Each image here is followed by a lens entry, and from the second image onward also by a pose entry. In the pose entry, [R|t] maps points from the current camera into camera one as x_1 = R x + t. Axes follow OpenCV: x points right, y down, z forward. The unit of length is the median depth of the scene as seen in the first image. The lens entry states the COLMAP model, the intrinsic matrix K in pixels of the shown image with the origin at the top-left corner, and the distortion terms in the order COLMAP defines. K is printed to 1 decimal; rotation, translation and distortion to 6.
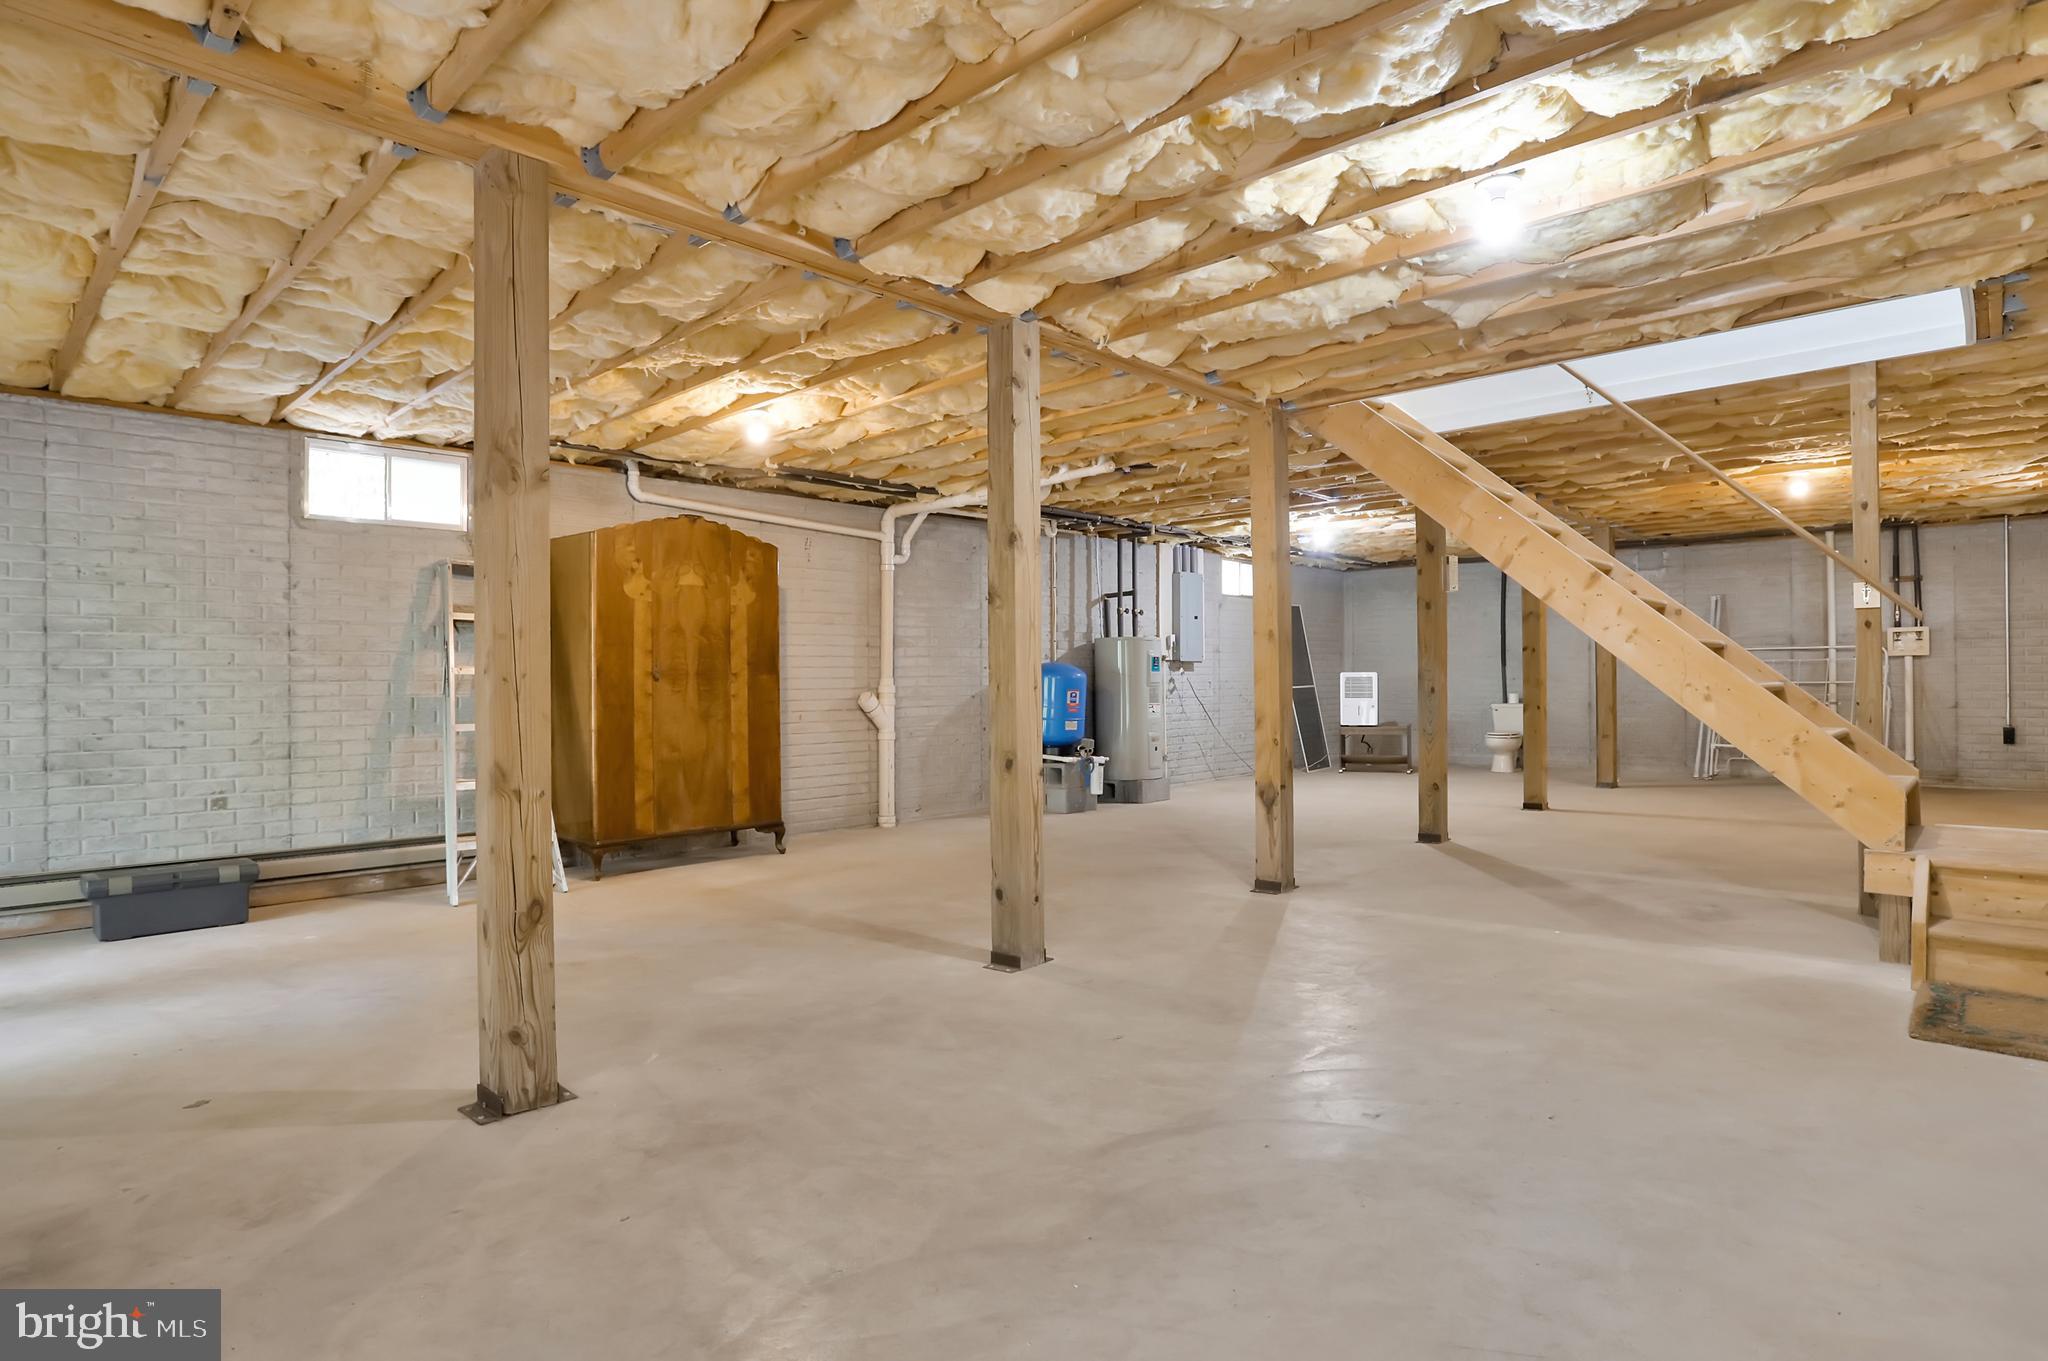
lens RADIAL K [[1073.2, 0, 1022.1], [0, 1073.2, 676.9], [0, 0, 1]] dist [-0.023263, 0.009020]
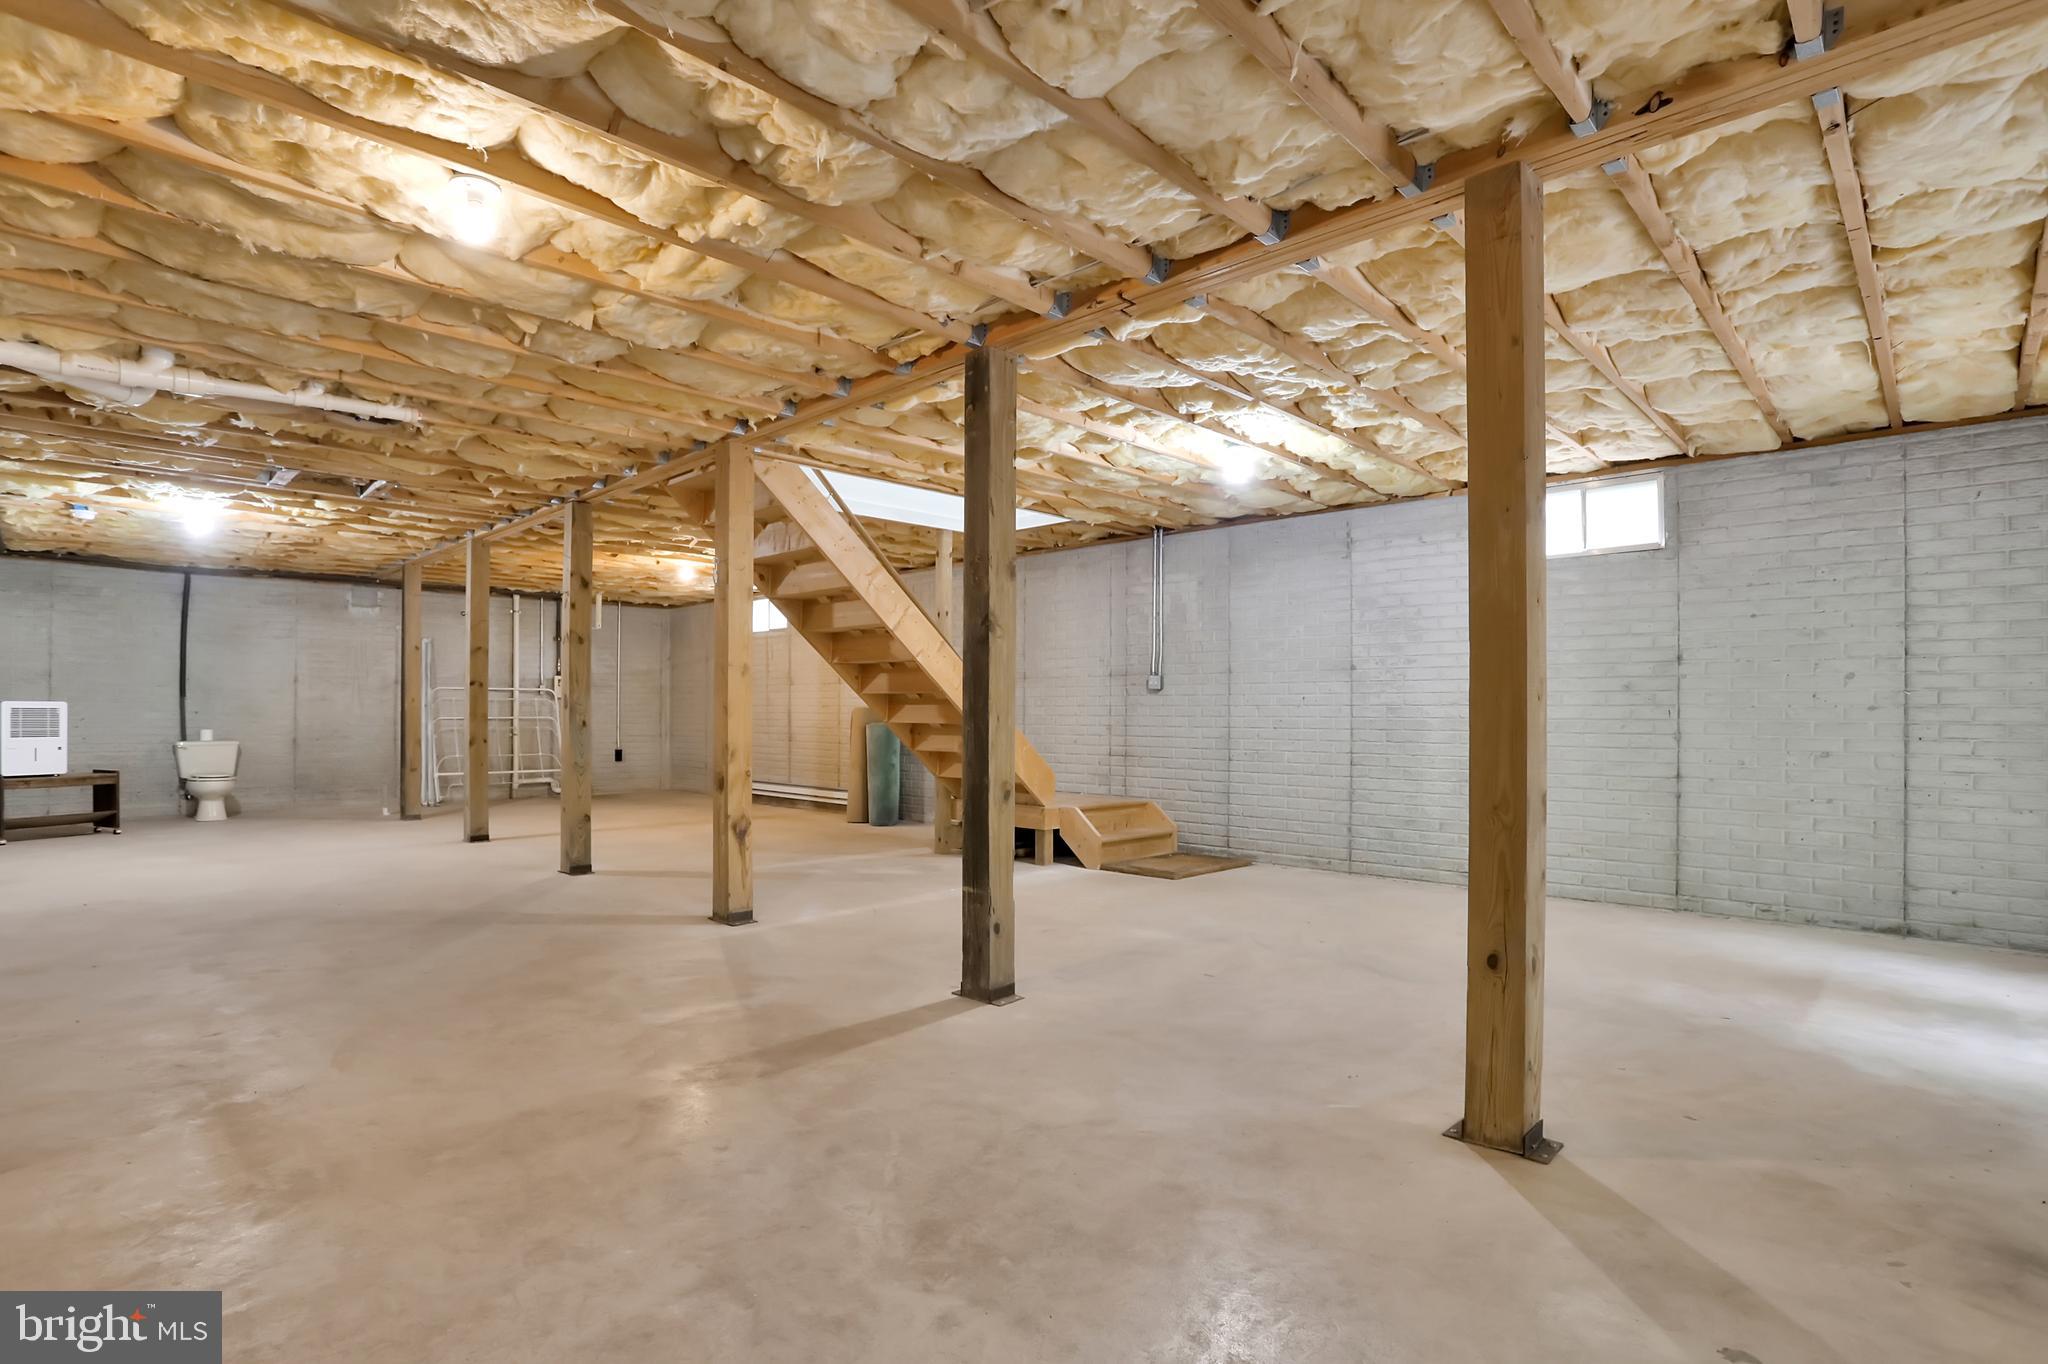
lens RADIAL K [[990.7, 0, 1041.3], [0, 990.7, 688.7], [0, 0, 1]] dist [-0.060241, 0.021982]
pose [[0.012533, 0.033669, 0.999354, -0.768409], [-0.004952, 0.999423, -0.033609, 0.013426], [-0.999909, -0.004528, 0.012693, 0.792158]]
